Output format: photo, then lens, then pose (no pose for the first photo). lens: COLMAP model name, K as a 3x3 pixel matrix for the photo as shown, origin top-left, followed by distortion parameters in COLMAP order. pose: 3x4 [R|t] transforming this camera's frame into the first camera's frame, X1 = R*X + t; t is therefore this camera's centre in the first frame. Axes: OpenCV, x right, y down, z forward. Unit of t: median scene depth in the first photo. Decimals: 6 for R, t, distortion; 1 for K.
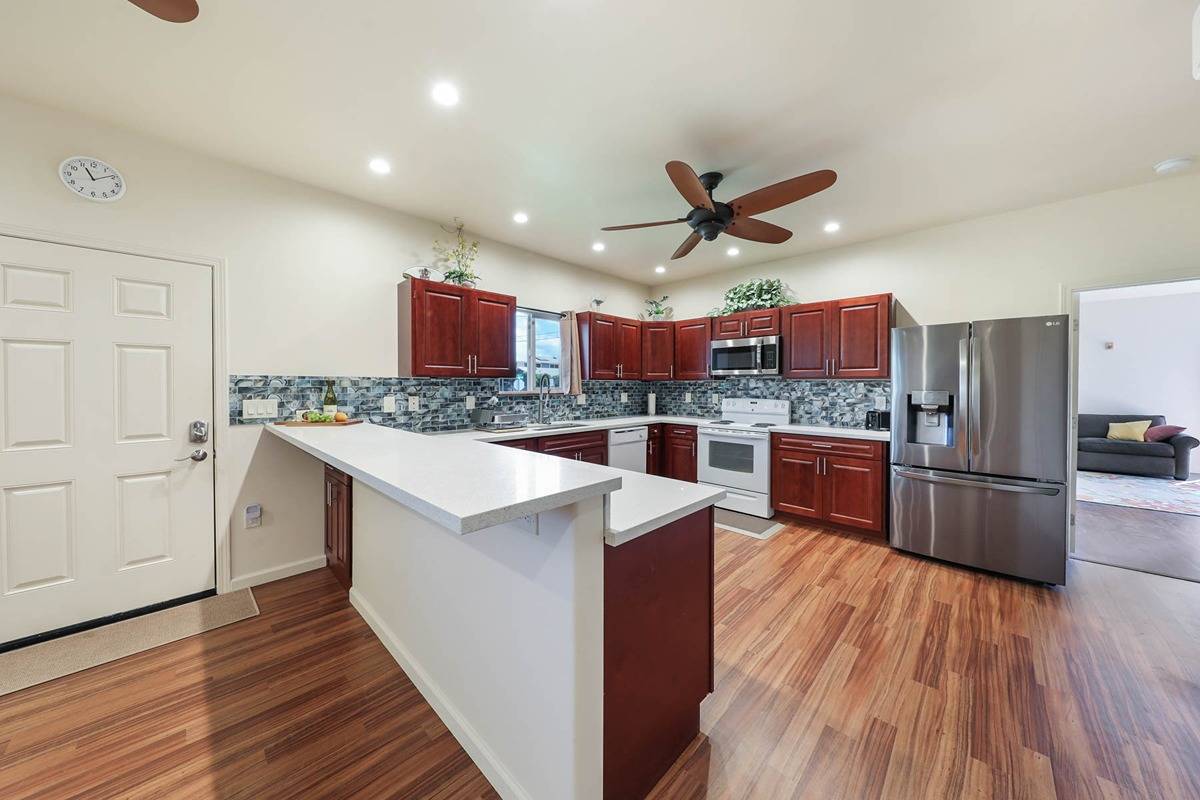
lens RADIAL K [[395.5, 0, 542.3], [0, 395.5, 387.1], [0, 0, 1]] dist [0.001852, -0.000111]
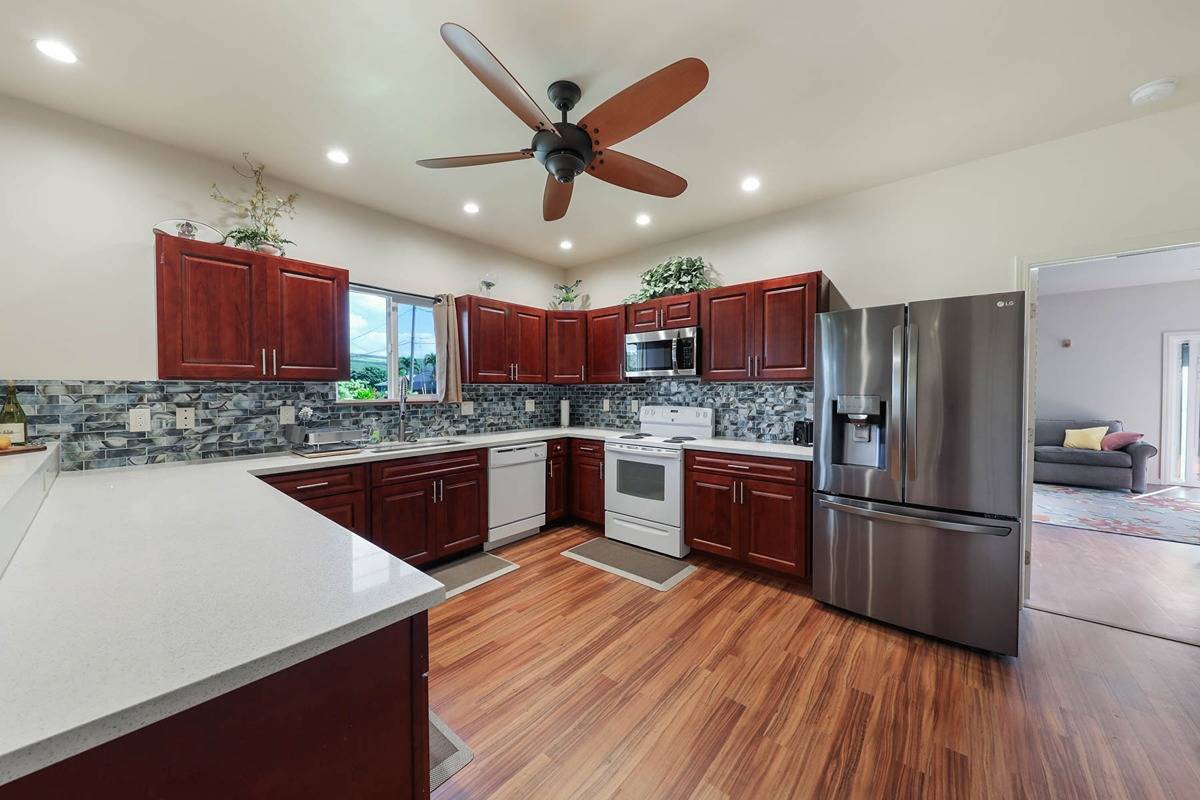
lens RADIAL K [[423.4, 0, 556.5], [0, 423.4, 397.6], [0, 0, 1]] dist [0.009109, -0.000761]
pose [[0.995745, -0.006735, 0.091910, 0.259016], [0.005541, 0.999897, 0.013237, -0.001307], [-0.091990, -0.012671, 0.995679, 0.191114]]
